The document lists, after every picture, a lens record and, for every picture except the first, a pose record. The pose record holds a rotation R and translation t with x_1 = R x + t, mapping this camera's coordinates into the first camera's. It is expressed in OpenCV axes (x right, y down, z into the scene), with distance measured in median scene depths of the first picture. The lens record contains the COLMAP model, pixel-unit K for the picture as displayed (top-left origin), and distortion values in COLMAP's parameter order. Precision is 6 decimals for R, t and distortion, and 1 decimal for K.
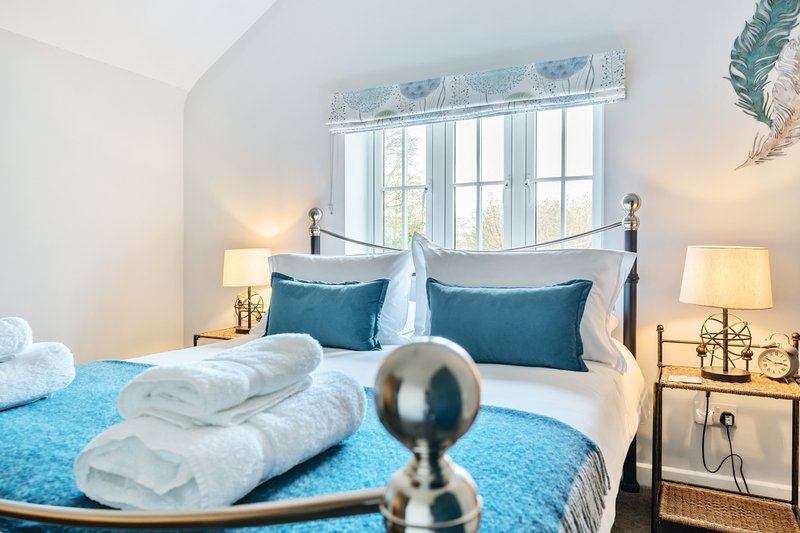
lens RADIAL K [[583.8, 0, 401.7], [0, 583.8, 265.3], [0, 0, 1]] dist [0.009862, 0.000118]
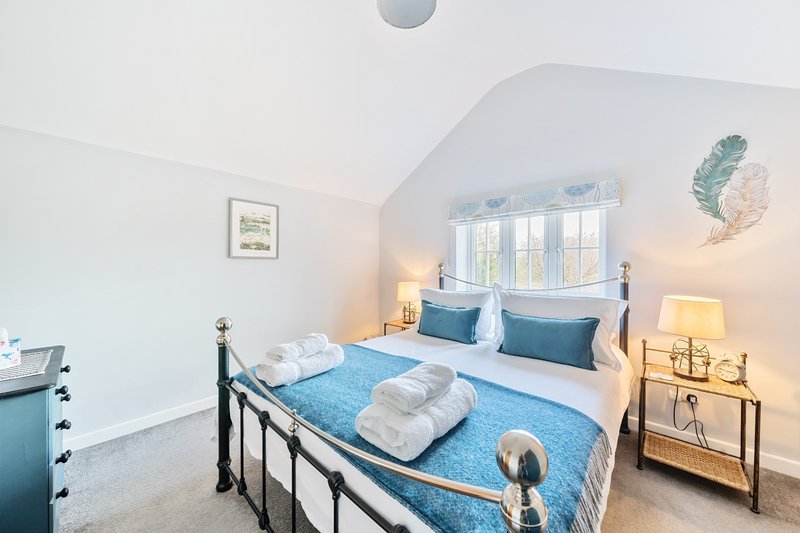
lens RADIAL K [[298.3, 0, 394.7], [0, 298.3, 267.1], [0, 0, 1]] dist [-0.002058, 0.000052]
pose [[0.960555, 0.000741, -0.278089, -0.022336], [-0.002852, 0.999970, -0.007187, -0.107445], [0.278076, 0.007697, 0.960528, -0.053035]]
